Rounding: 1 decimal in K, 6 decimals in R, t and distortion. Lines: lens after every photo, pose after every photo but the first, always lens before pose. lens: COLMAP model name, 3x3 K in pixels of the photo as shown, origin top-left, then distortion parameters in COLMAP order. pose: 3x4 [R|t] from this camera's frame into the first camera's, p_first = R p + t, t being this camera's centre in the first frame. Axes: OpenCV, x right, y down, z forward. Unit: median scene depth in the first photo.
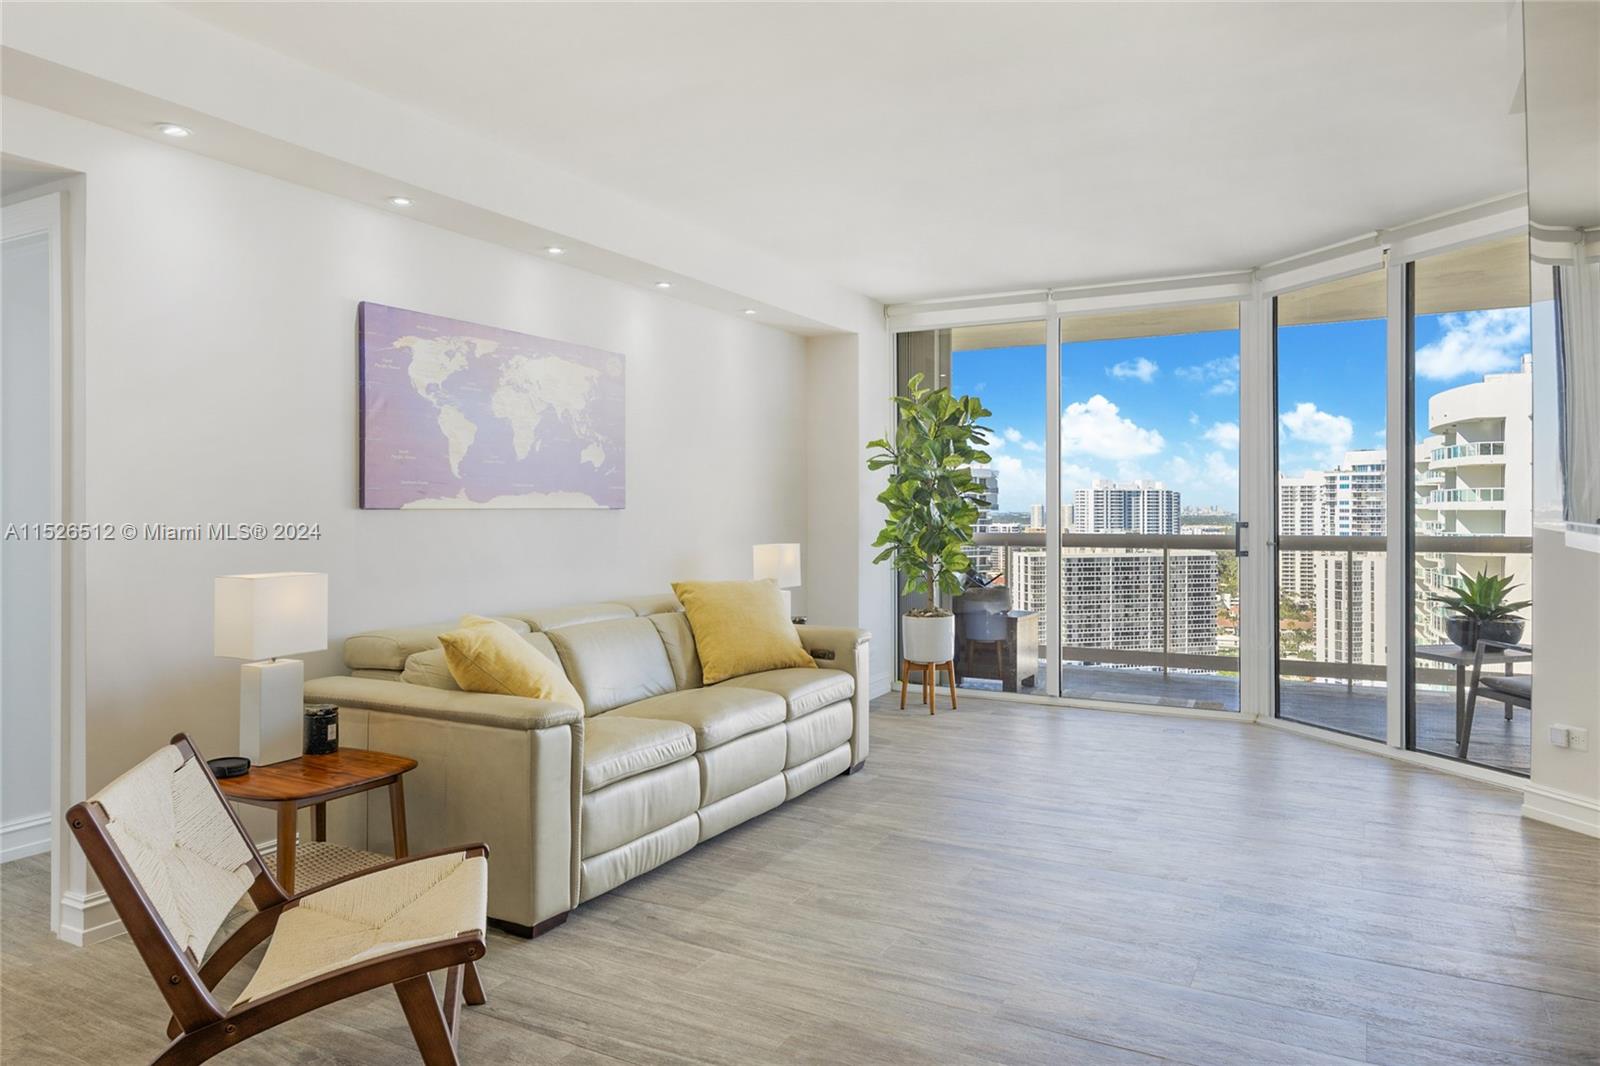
lens RADIAL K [[1040.9, 0, 811.7], [0, 1040.9, 503.1], [0, 0, 1]] dist [-0.011129, -0.004660]
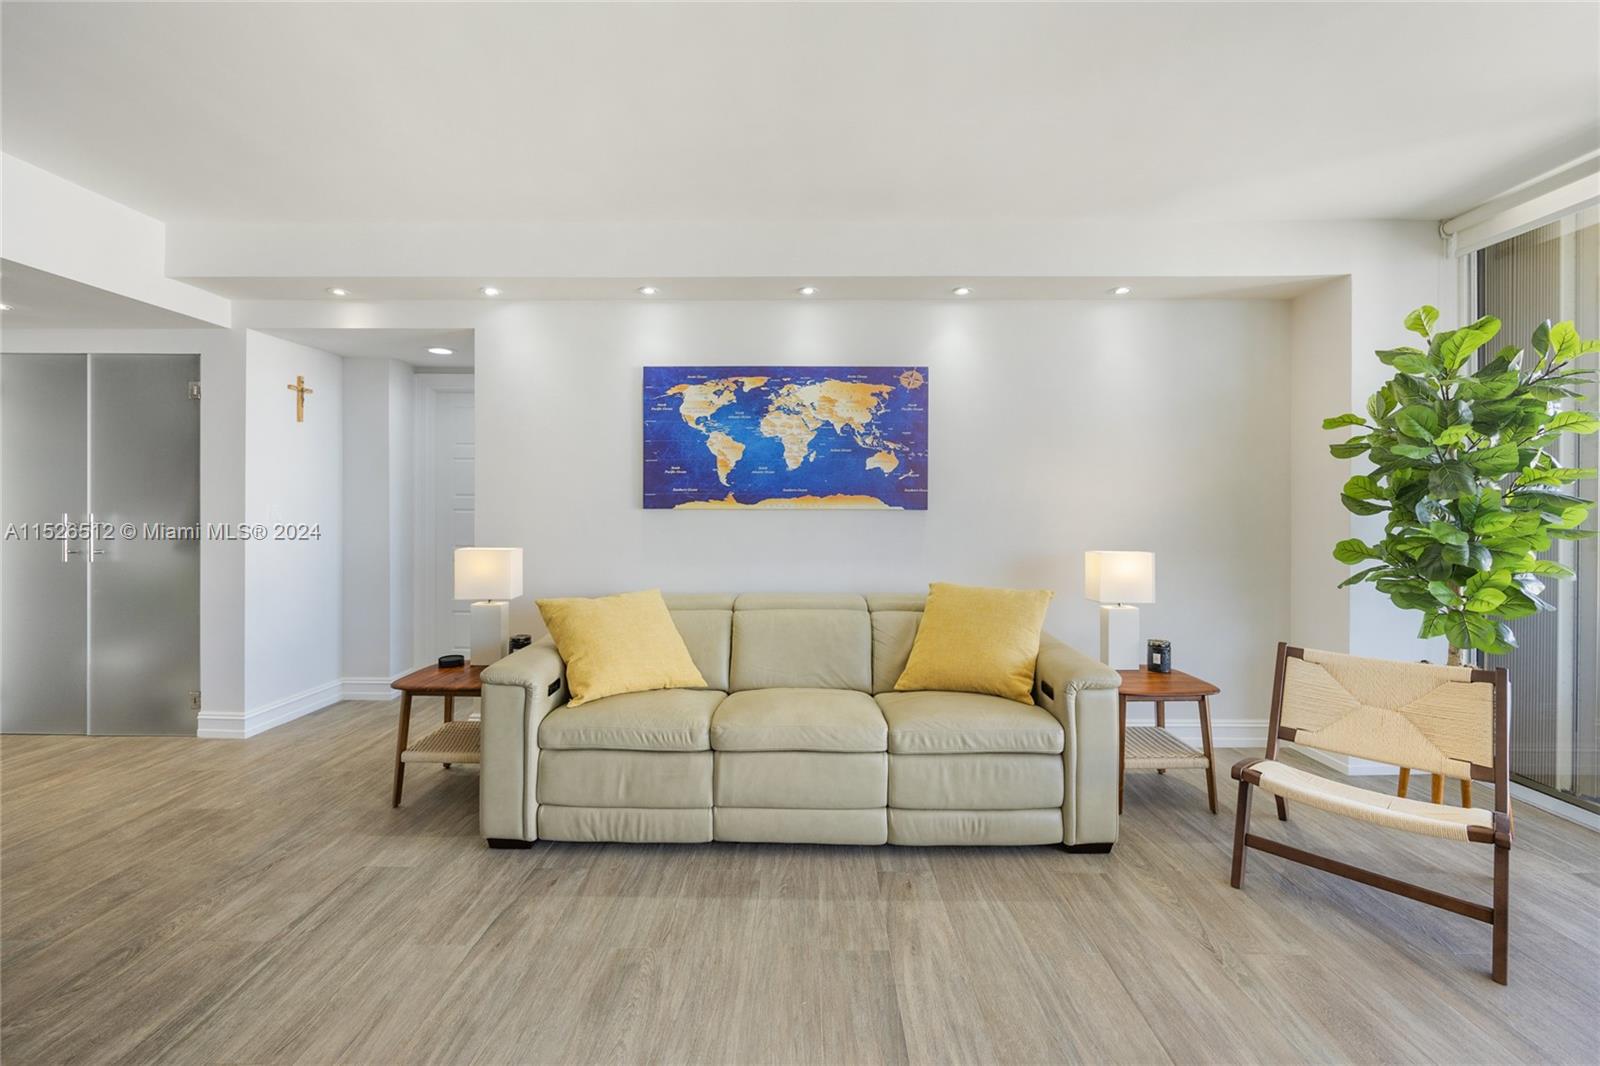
lens RADIAL K [[643.7, 0, 797.0], [0, 643.7, 515.7], [0, 0, 1]] dist [-0.004729, 0.000434]
pose [[0.460747, 0.011846, -0.887453, 0.407620], [0.000374, 0.999908, 0.013542, 0.002739], [0.887532, -0.006572, 0.460700, 0.667799]]
